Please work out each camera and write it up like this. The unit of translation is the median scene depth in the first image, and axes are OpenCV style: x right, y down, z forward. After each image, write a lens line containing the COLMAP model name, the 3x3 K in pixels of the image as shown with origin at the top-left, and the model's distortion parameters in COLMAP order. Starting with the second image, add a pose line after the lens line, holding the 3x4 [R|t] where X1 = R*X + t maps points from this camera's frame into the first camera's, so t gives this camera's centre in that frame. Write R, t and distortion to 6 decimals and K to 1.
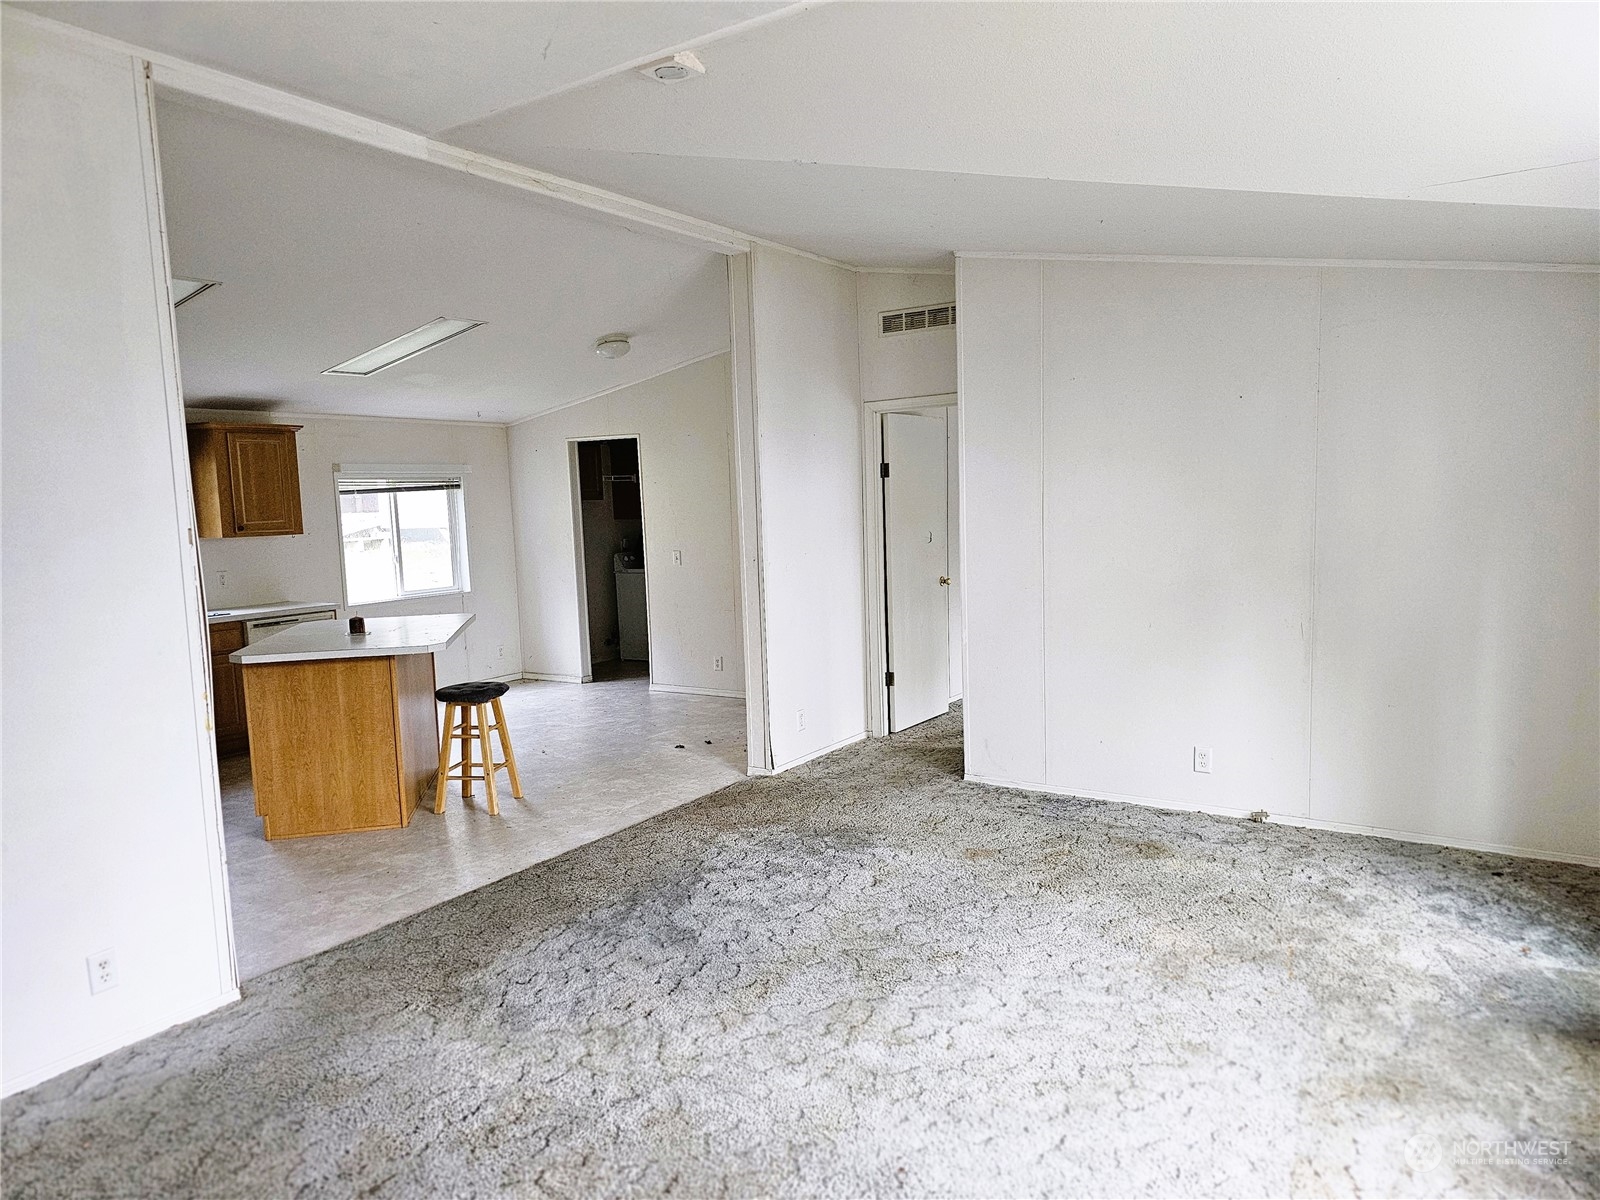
lens RADIAL K [[1053.0, 0, 794.4], [0, 1053.0, 603.0], [0, 0, 1]] dist [0.079901, -0.062219]
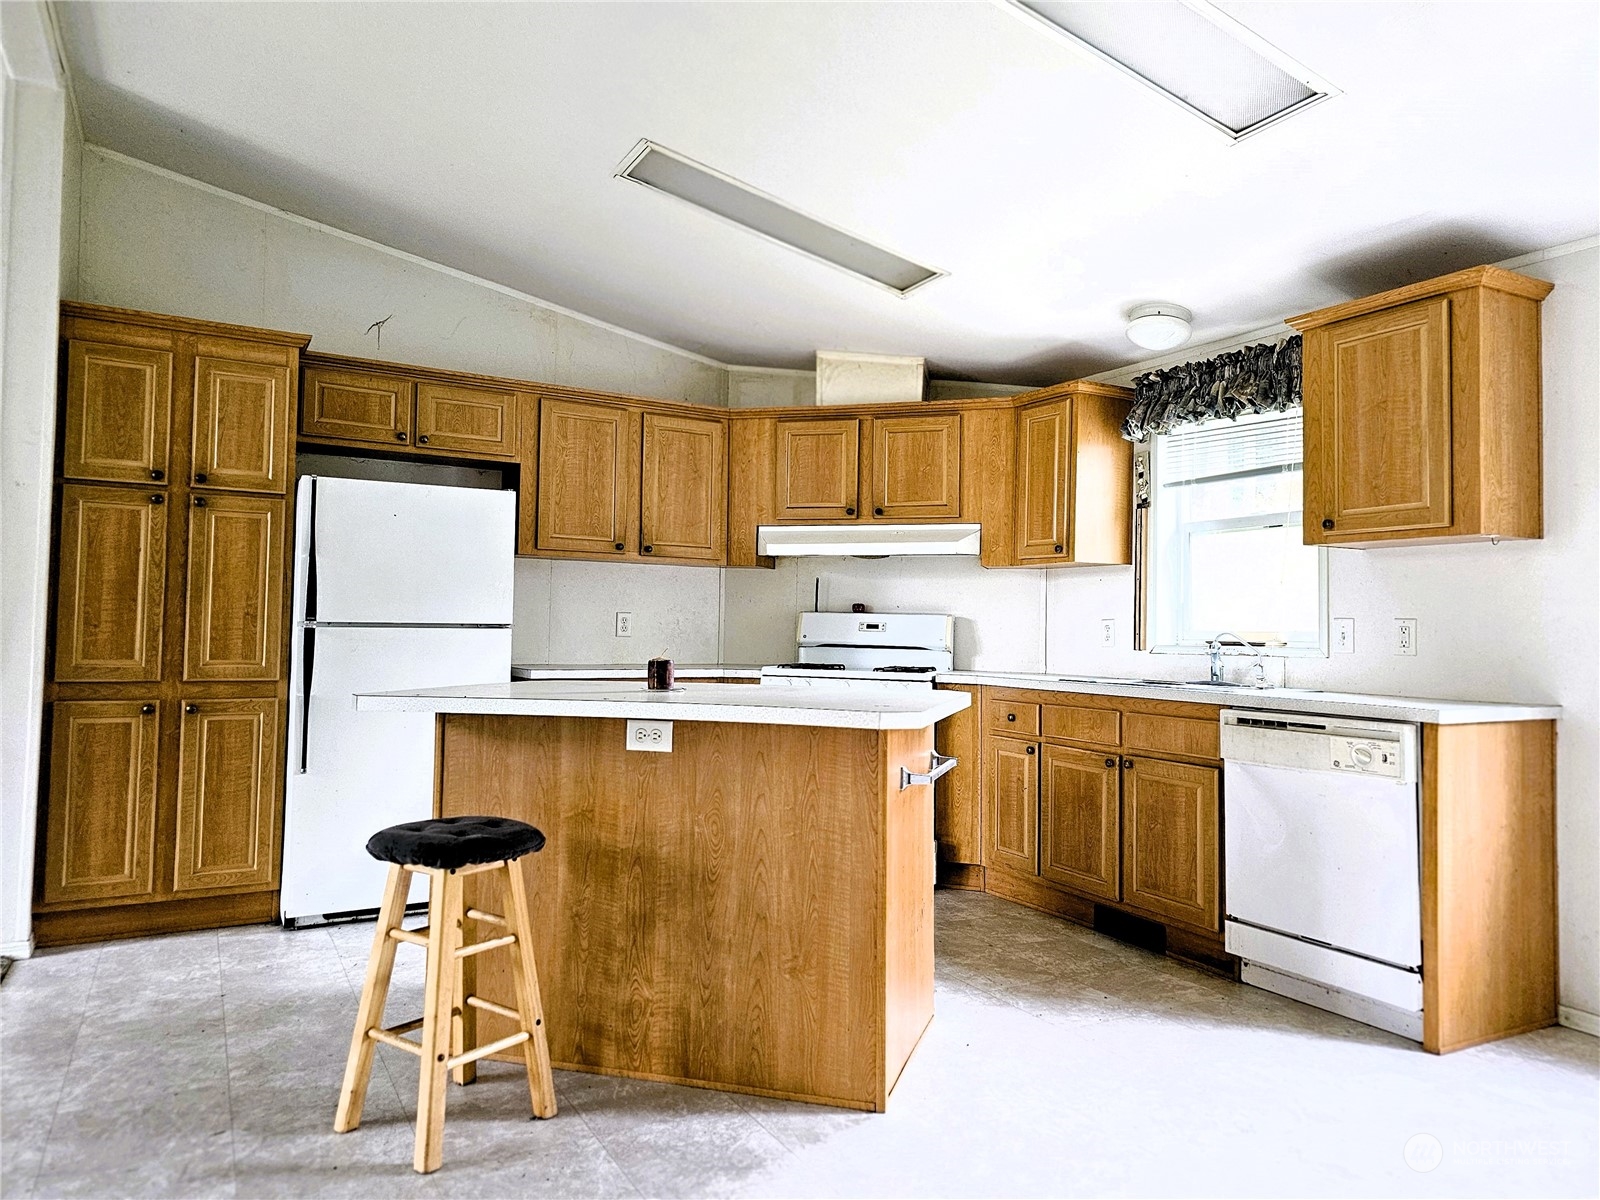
lens RADIAL K [[1053.0, 0, 794.4], [0, 1053.0, 603.0], [0, 0, 1]] dist [0.079901, -0.062219]
pose [[-0.450902, 0.001064, -0.892573, 0.017842], [-0.095462, 0.994206, 0.049409, -0.034114], [0.887454, 0.107486, -0.448188, 0.963289]]
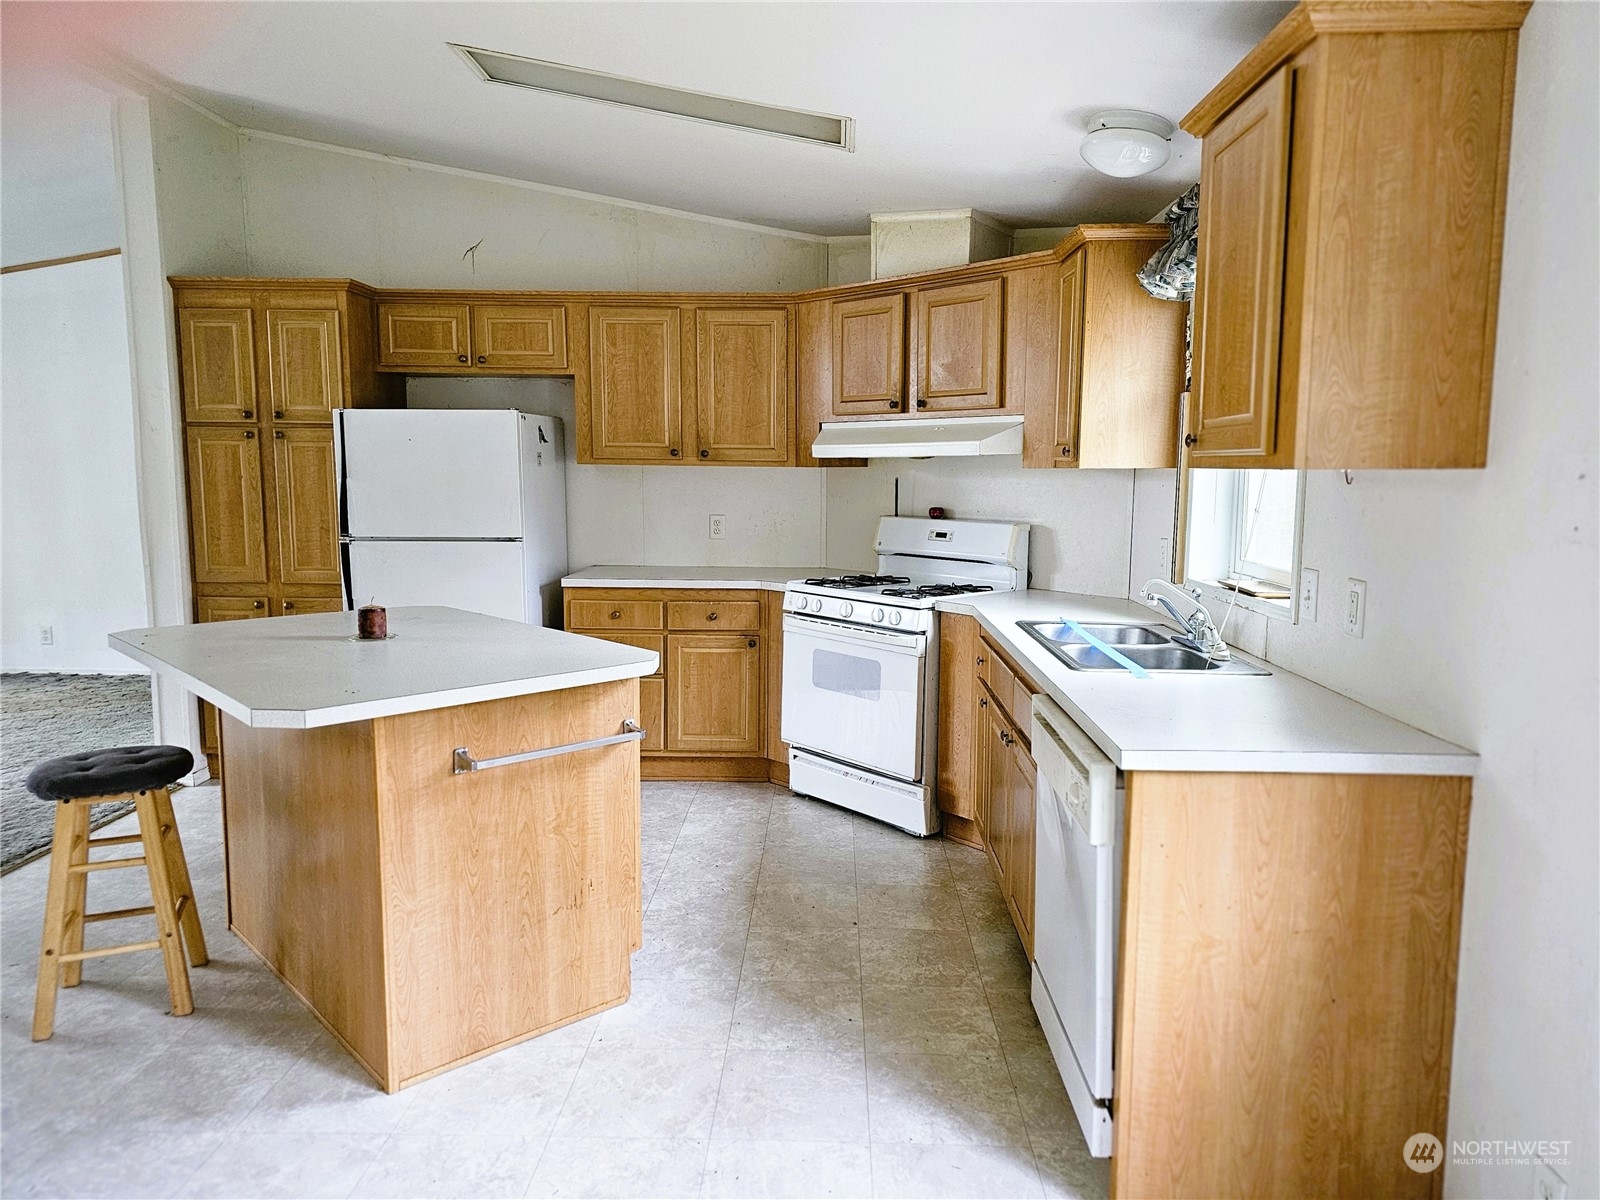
lens RADIAL K [[1041.4, 0, 800.0], [0, 1041.4, 600.0], [0, 0, 1]] dist [0.074539, -0.057037]
pose [[-0.841955, 0.095305, -0.531064, -0.234138], [-0.035023, 0.972546, 0.230059, -0.088139], [0.538410, 0.212299, -0.815502, 1.153247]]
